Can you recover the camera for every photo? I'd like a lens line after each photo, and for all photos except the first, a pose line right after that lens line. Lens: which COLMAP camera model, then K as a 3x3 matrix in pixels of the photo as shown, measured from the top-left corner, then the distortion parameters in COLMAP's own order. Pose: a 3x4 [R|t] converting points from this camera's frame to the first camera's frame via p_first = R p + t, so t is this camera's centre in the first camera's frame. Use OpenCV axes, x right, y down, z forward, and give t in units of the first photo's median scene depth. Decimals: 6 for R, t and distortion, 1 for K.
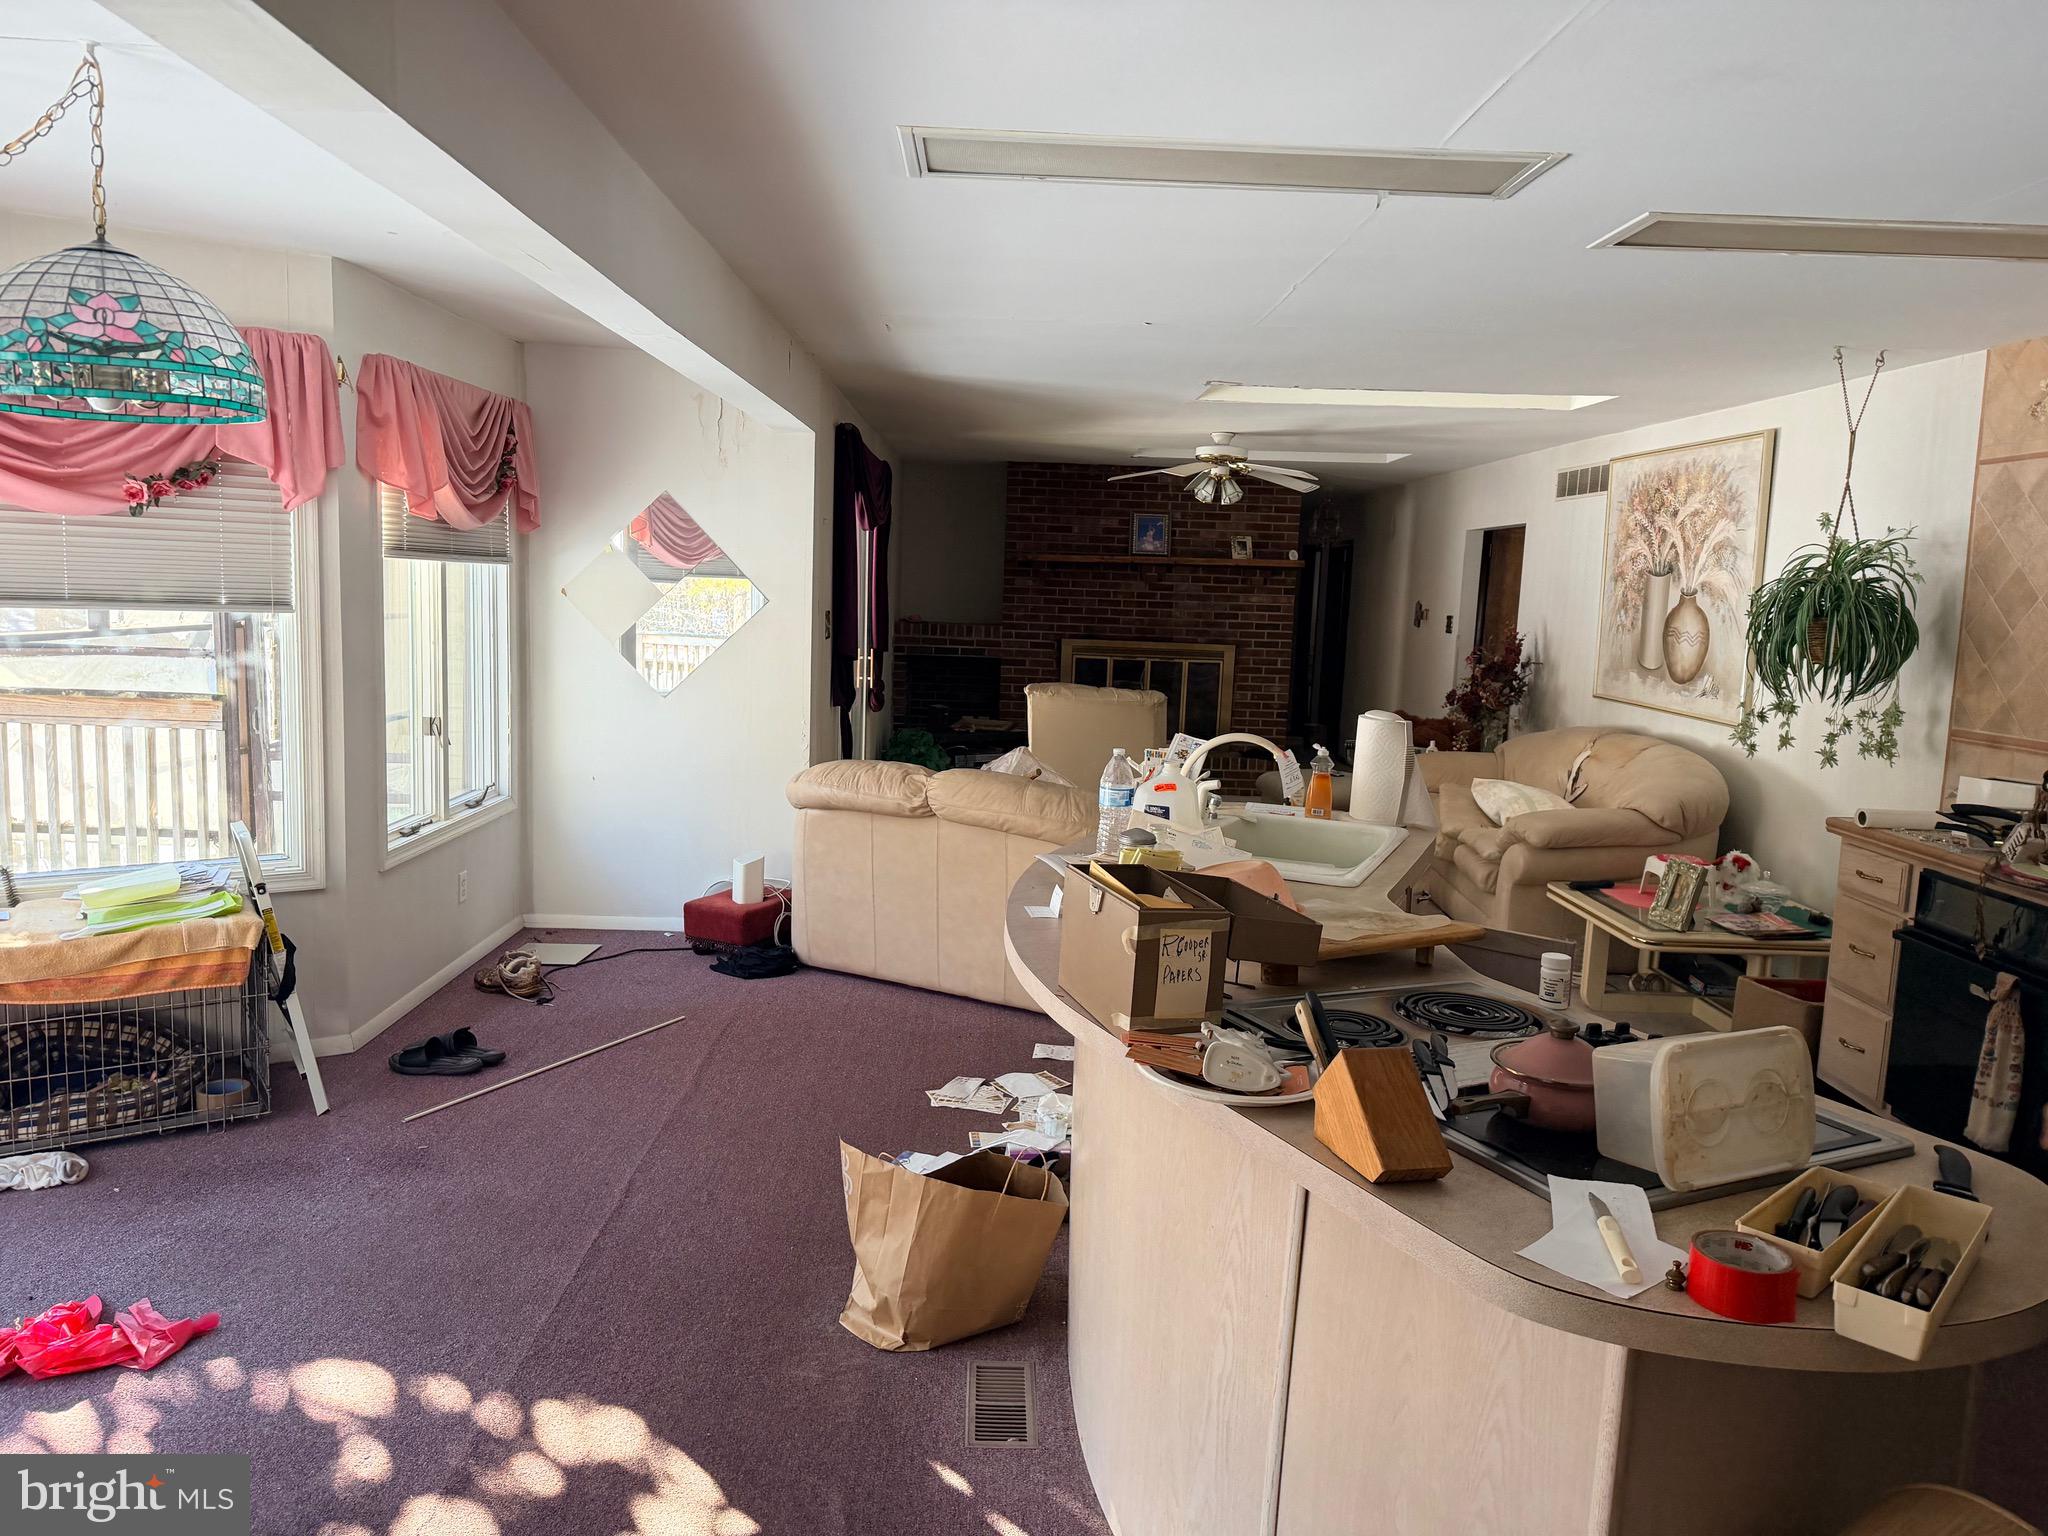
lens RADIAL K [[1440.5, 0, 1021.8], [0, 1440.5, 768.6], [0, 0, 1]] dist [0.001640, -0.009560]
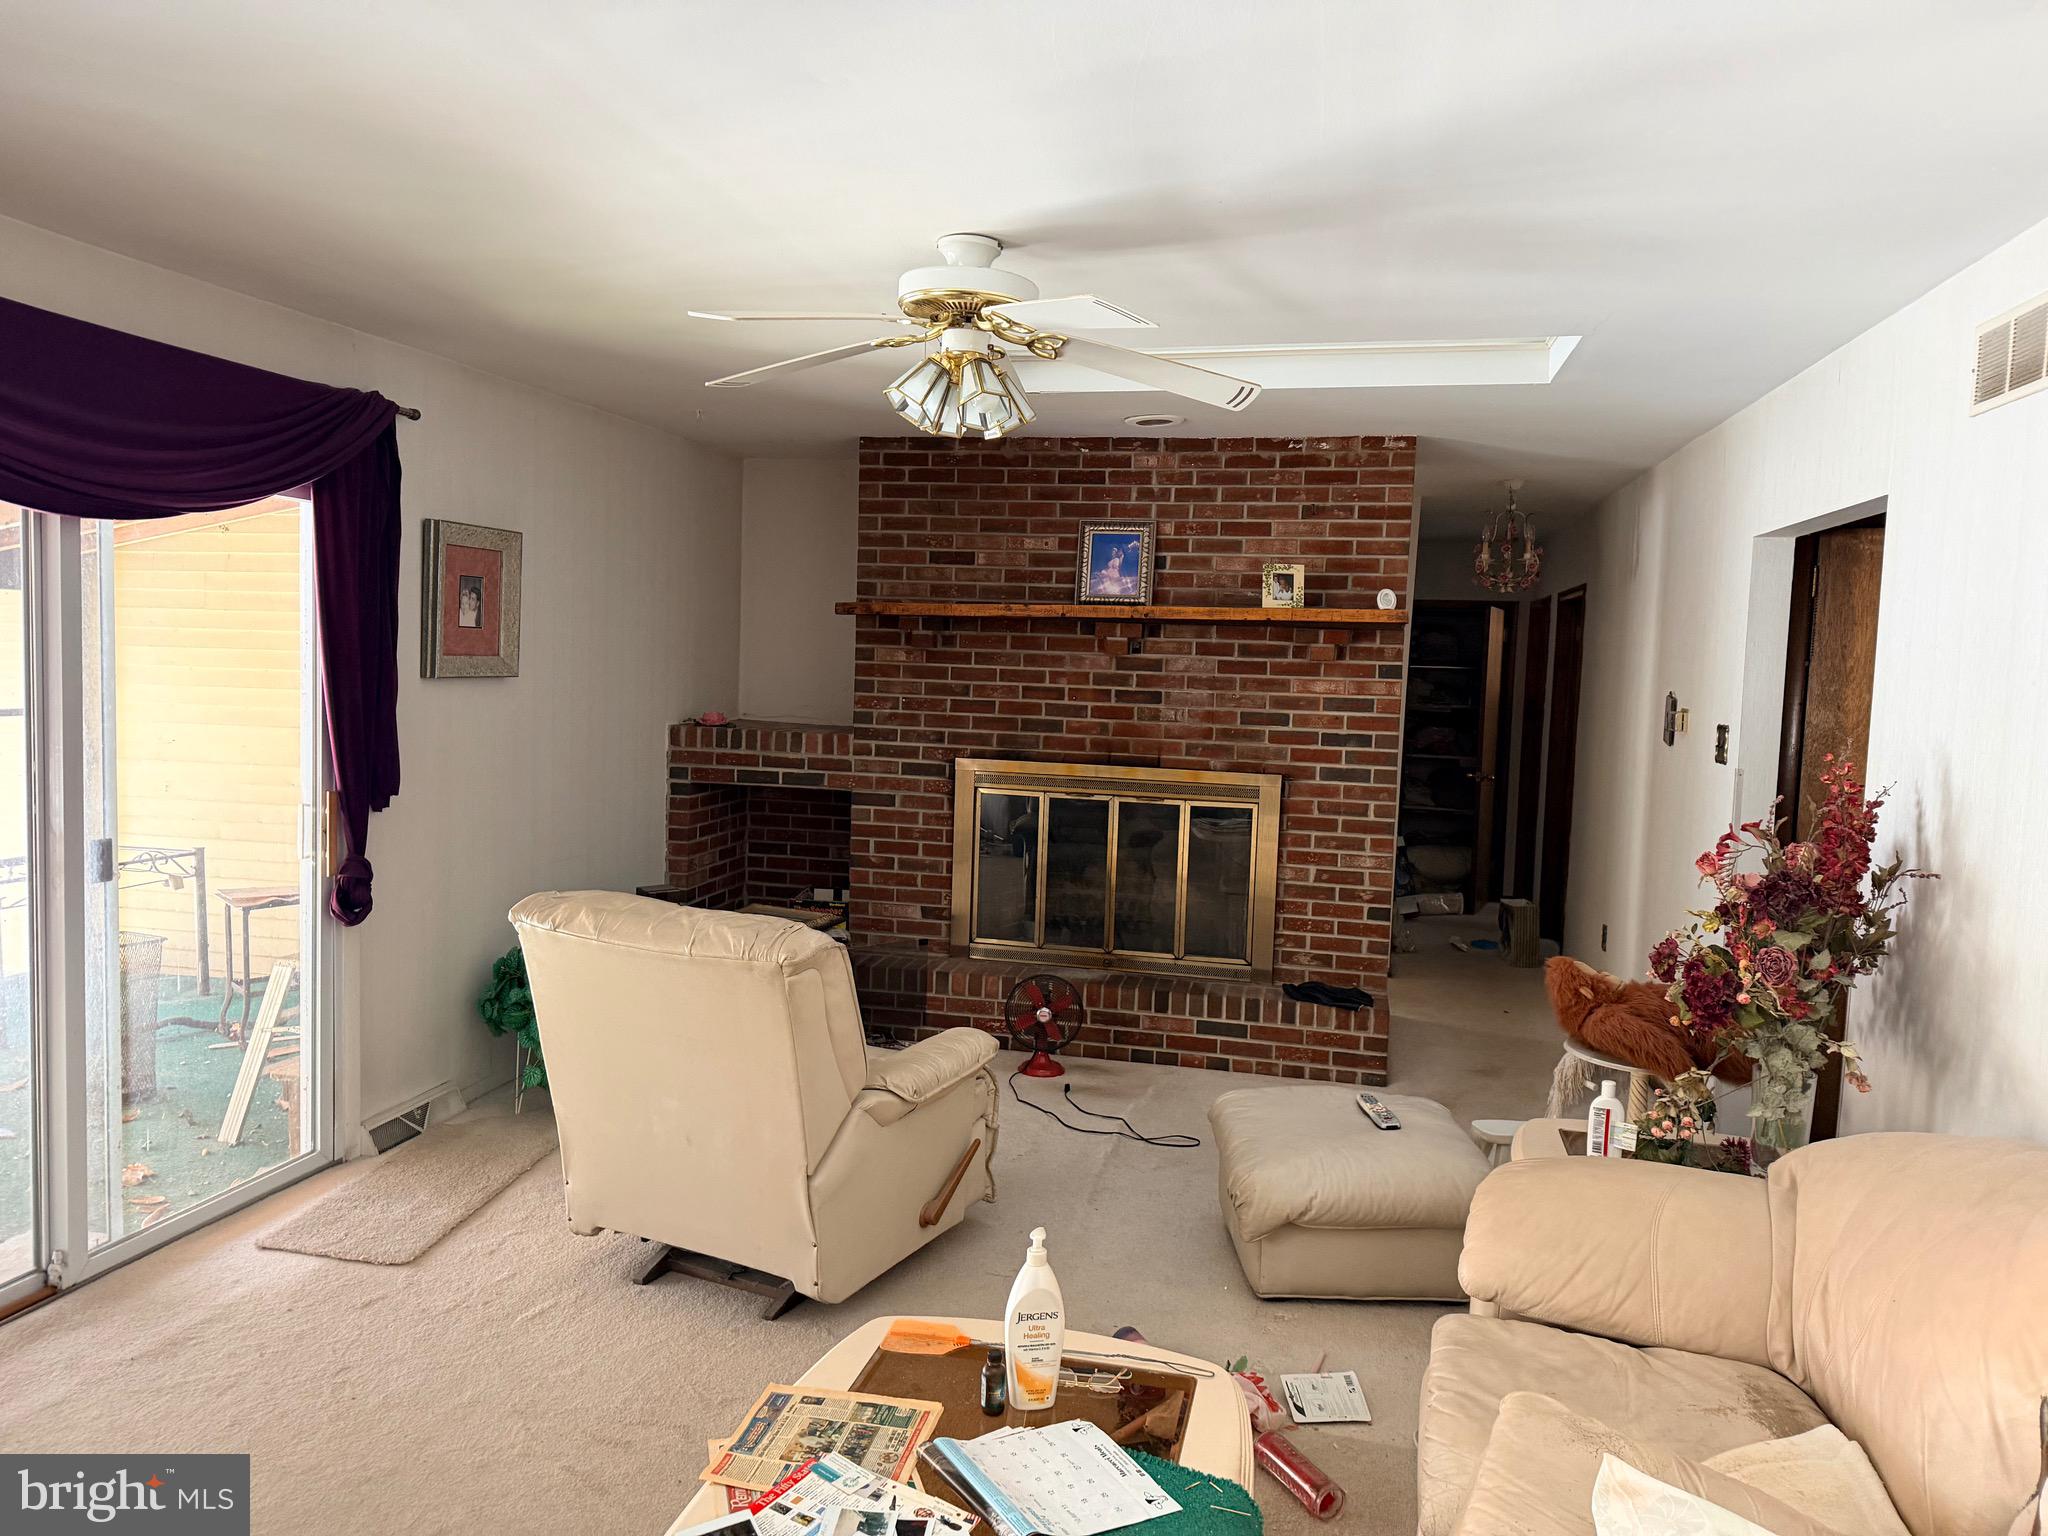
lens RADIAL K [[1440.5, 0, 1027.8], [0, 1440.5, 735.3], [0, 0, 1]] dist [0.001640, -0.009560]
pose [[0.973483, 0.011022, -0.228494, 0.178459], [-0.028841, 0.996782, -0.074792, -0.059200], [0.226934, 0.079399, 0.970668, 0.481048]]
